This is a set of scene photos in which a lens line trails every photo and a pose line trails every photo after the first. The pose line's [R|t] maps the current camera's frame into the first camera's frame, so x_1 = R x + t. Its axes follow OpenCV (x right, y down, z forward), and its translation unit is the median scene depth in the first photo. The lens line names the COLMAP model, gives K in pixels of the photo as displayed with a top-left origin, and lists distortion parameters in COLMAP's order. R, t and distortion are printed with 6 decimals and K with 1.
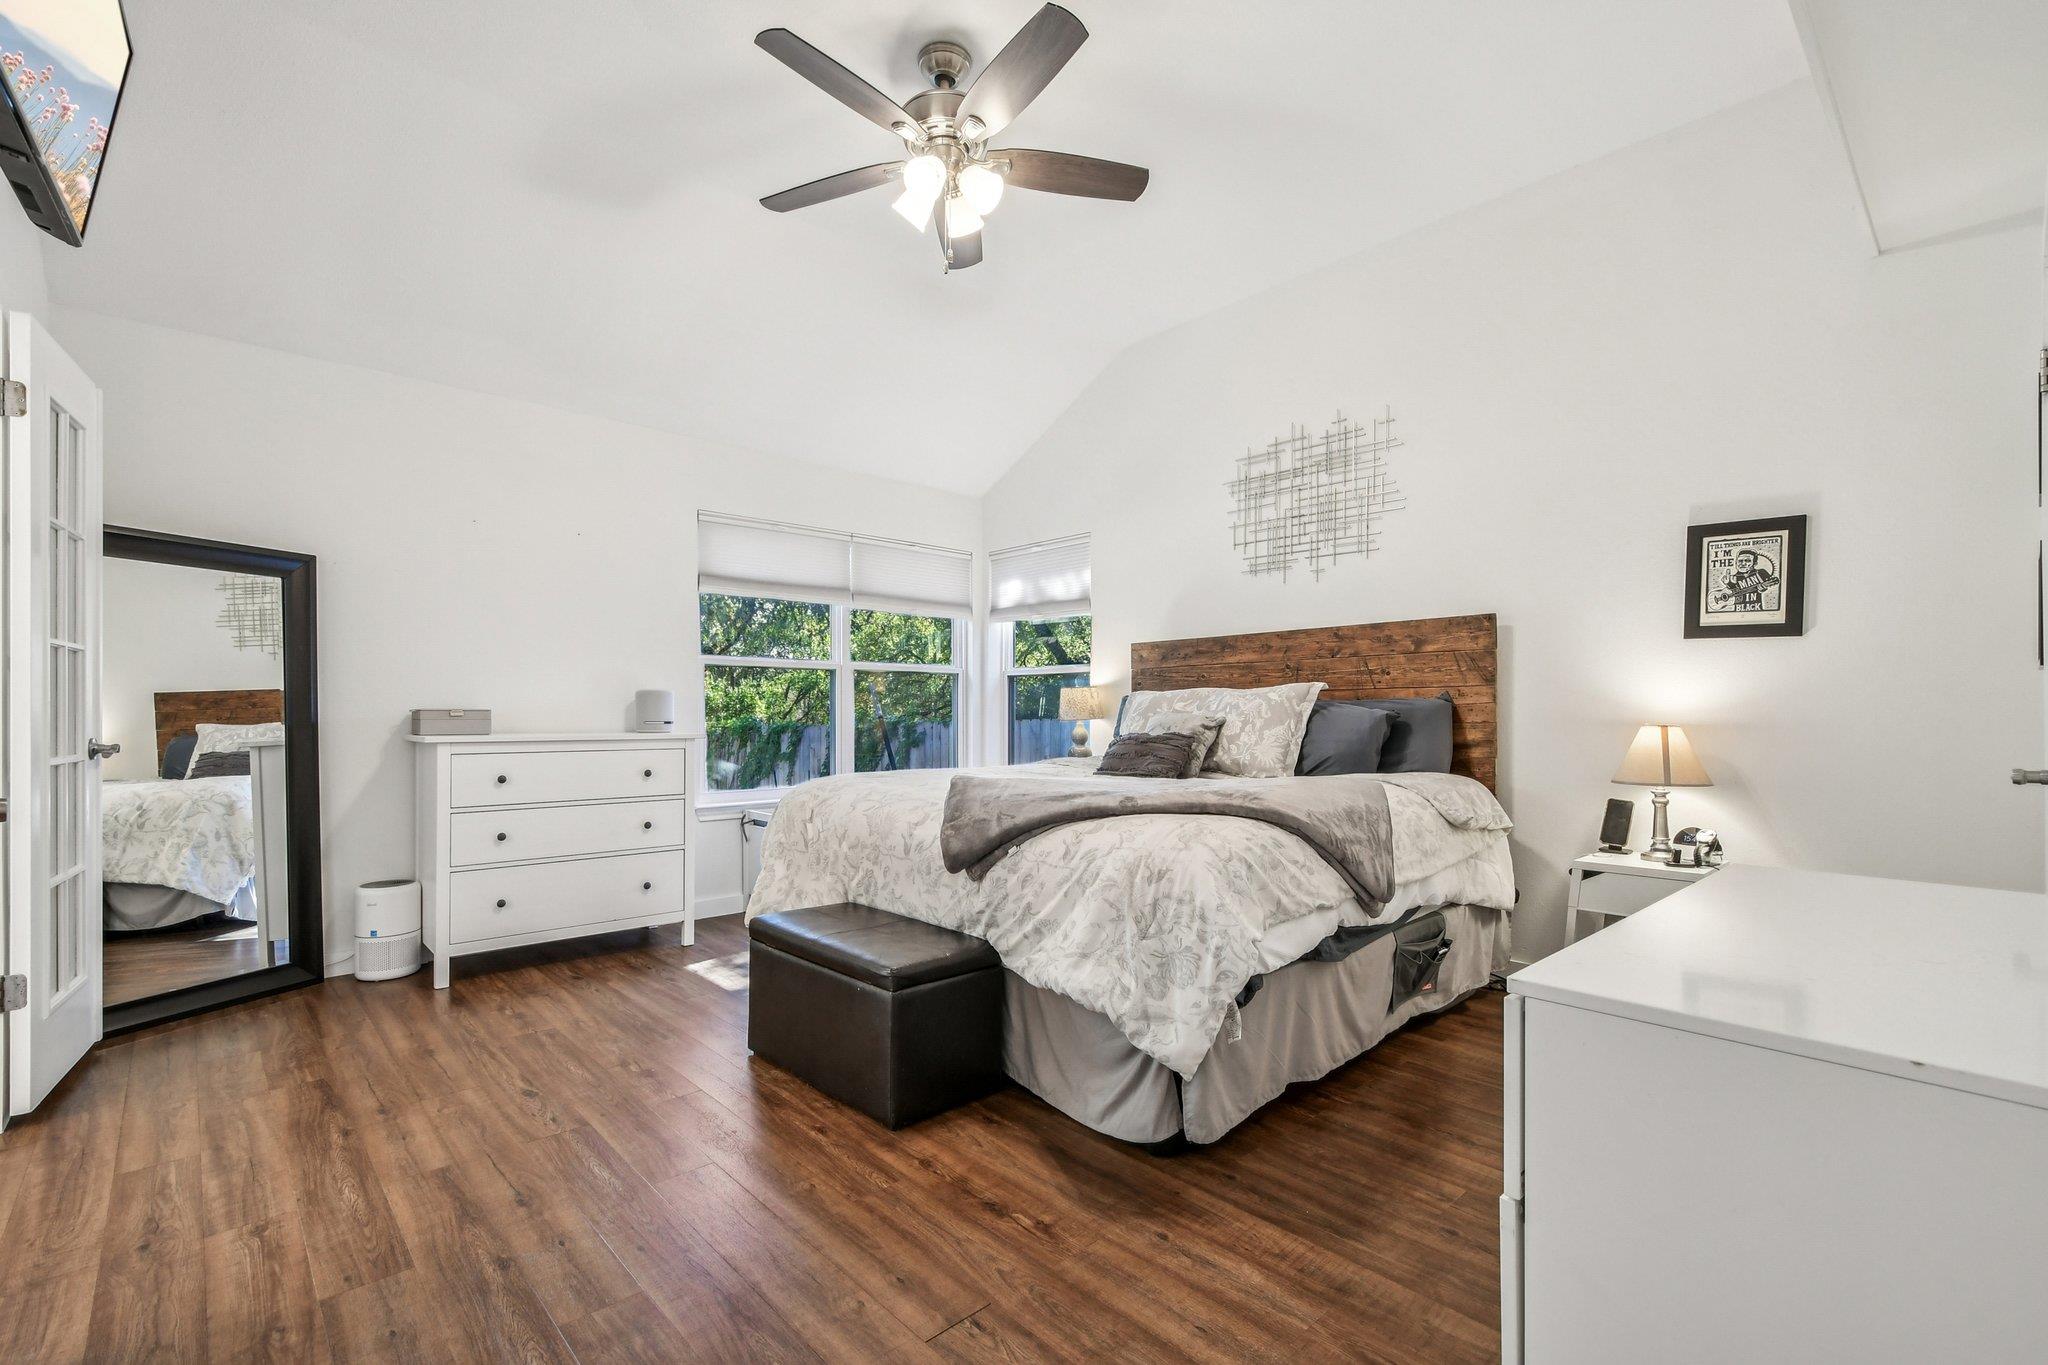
lens RADIAL K [[901.3, 0, 1013.9], [0, 901.3, 713.9], [0, 0, 1]] dist [-0.000846, -0.001696]
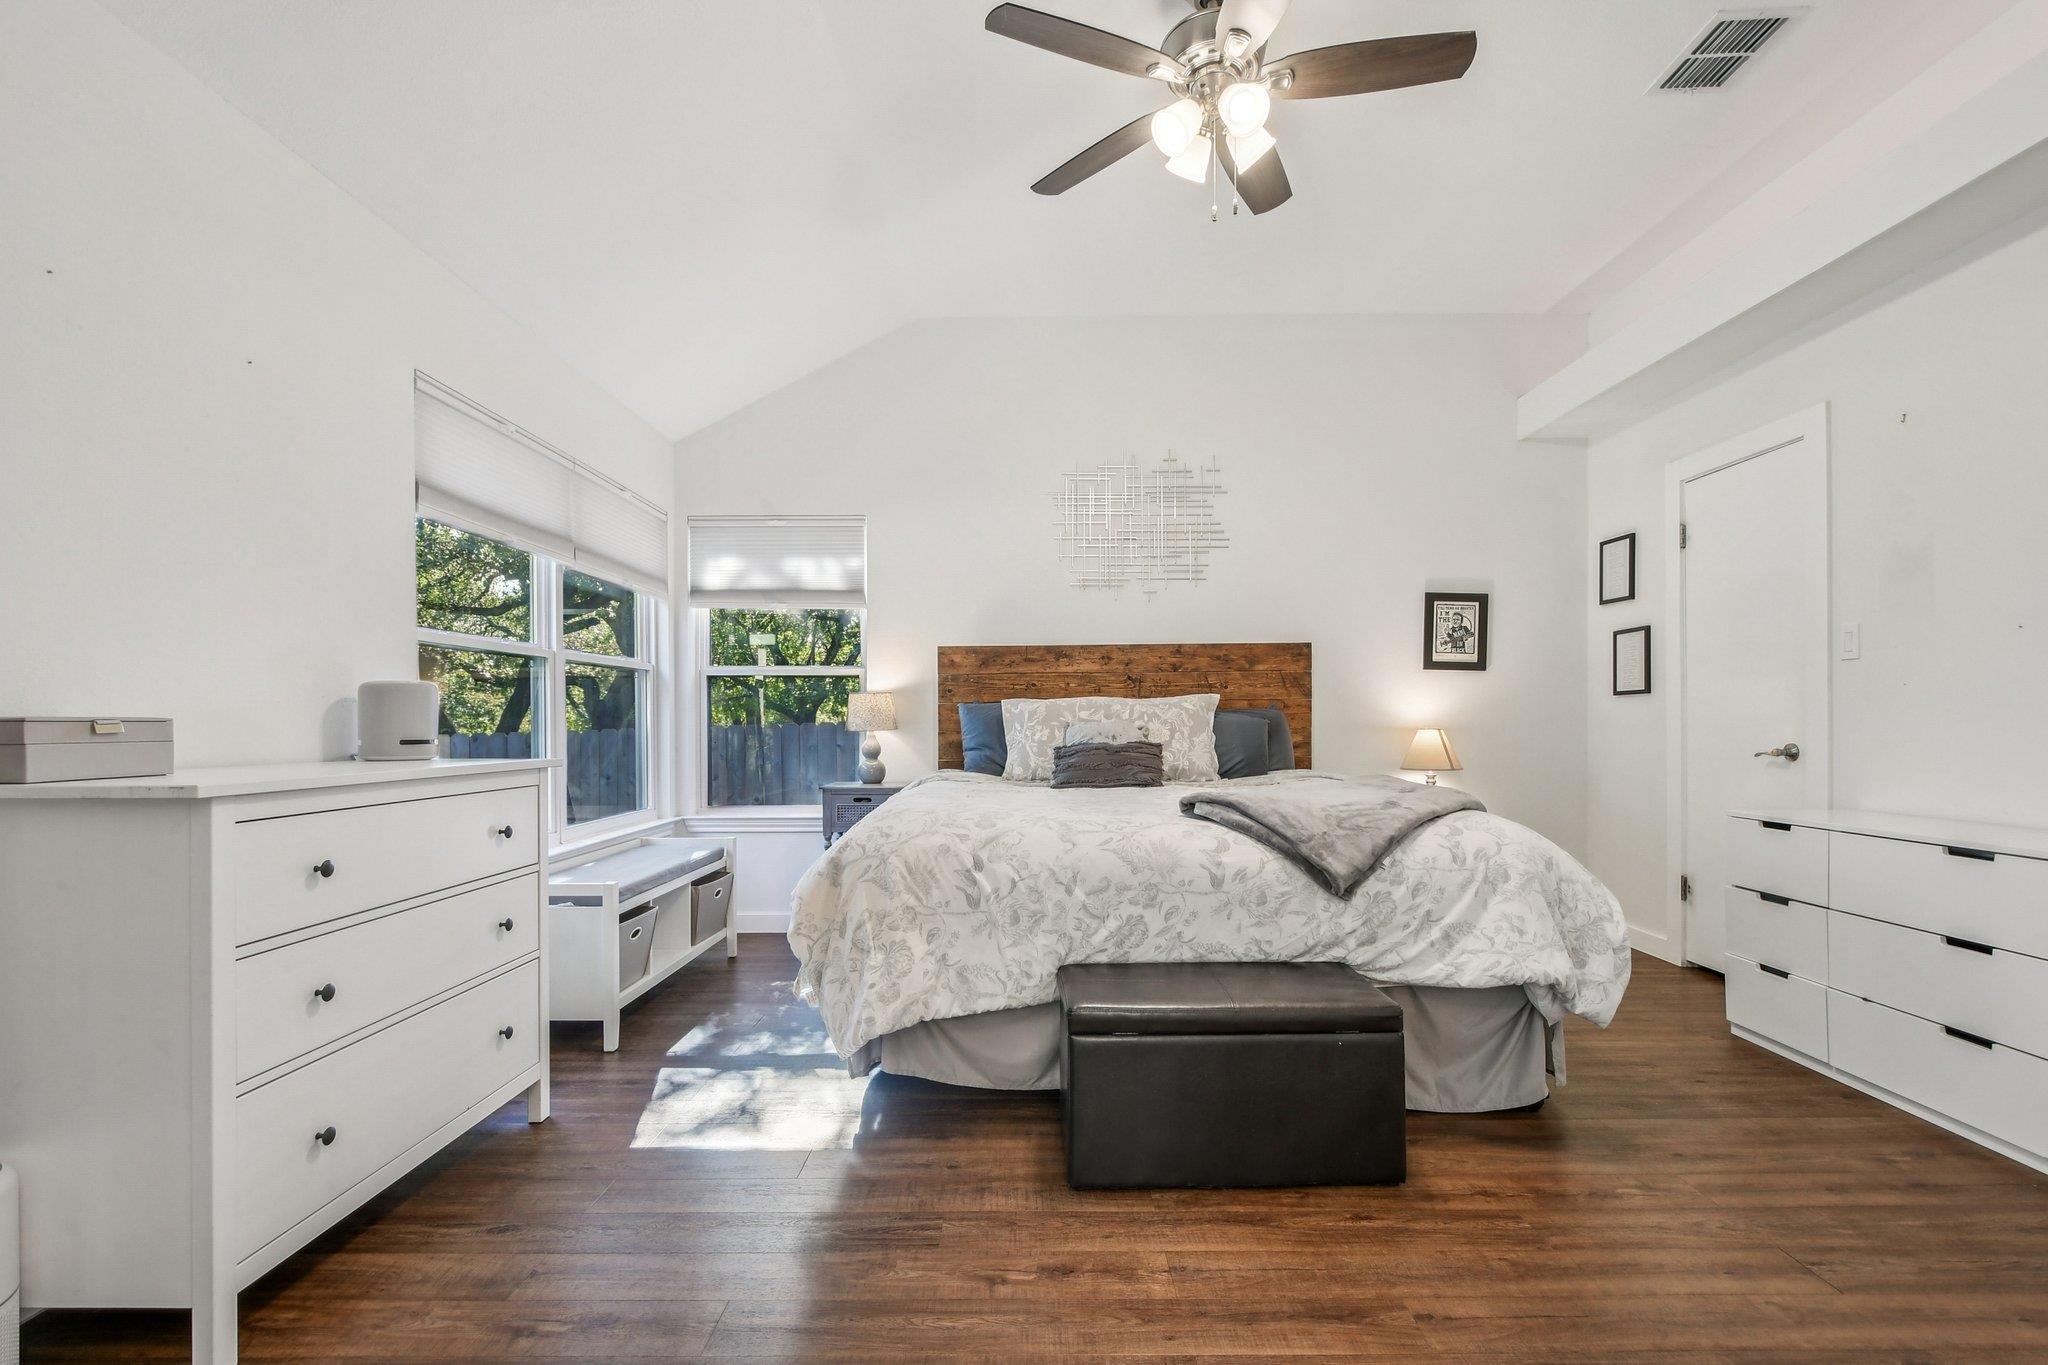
lens RADIAL K [[909.6, 0, 1023.6], [0, 909.6, 726.9], [0, 0, 1]] dist [-0.001499, -0.000291]
pose [[0.676427, -0.007051, 0.736476, -0.666166], [0.003847, 0.999974, 0.006041, -0.001865], [-0.736499, -0.001253, 0.676437, 0.417841]]
